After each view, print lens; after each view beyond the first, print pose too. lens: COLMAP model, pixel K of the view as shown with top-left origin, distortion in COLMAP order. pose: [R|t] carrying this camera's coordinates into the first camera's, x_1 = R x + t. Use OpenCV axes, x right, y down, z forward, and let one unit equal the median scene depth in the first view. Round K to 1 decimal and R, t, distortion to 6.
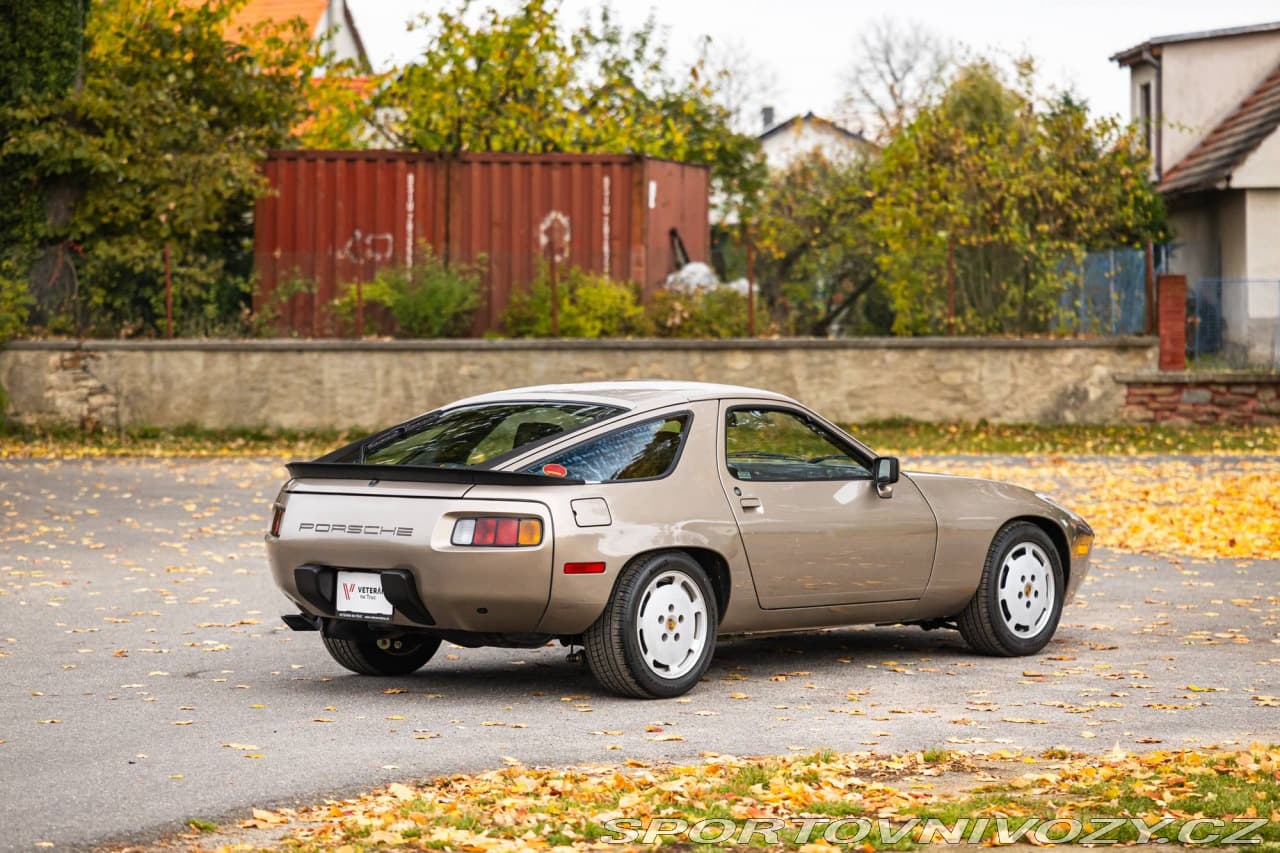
lens RADIAL K [[3913.1, 0, 622.9], [0, 3913.1, 459.3], [0, 0, 1]] dist [0.104768, -1.952087]
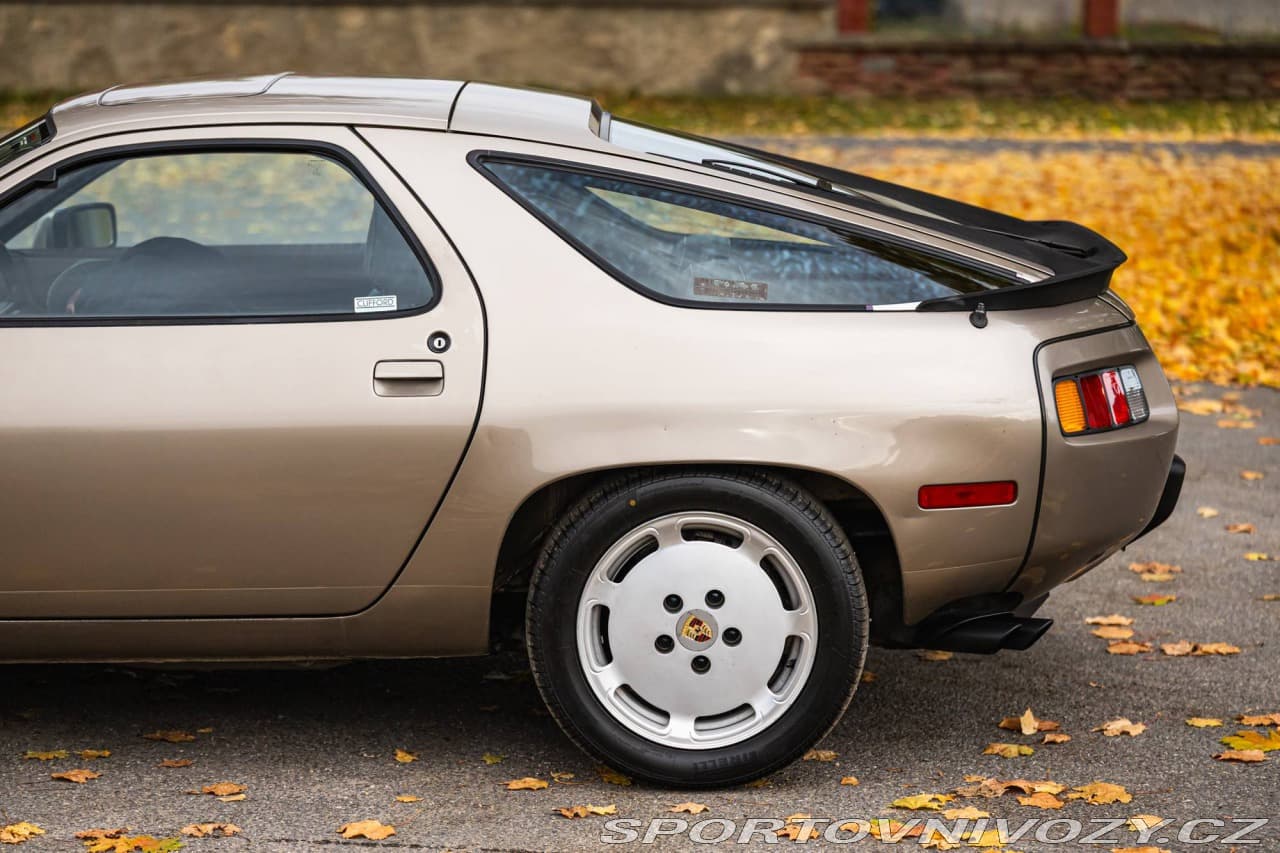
lens RADIAL K [[3518.8, 0, 640.0], [0, 3518.8, 426.5], [0, 0, 1]] dist [-0.008537, -0.994762]
pose [[0.999305, 0.007119, 0.036582, 0.064675], [-0.010432, 0.995778, 0.091197, -0.006657], [-0.035778, -0.091515, 0.995161, 0.219625]]
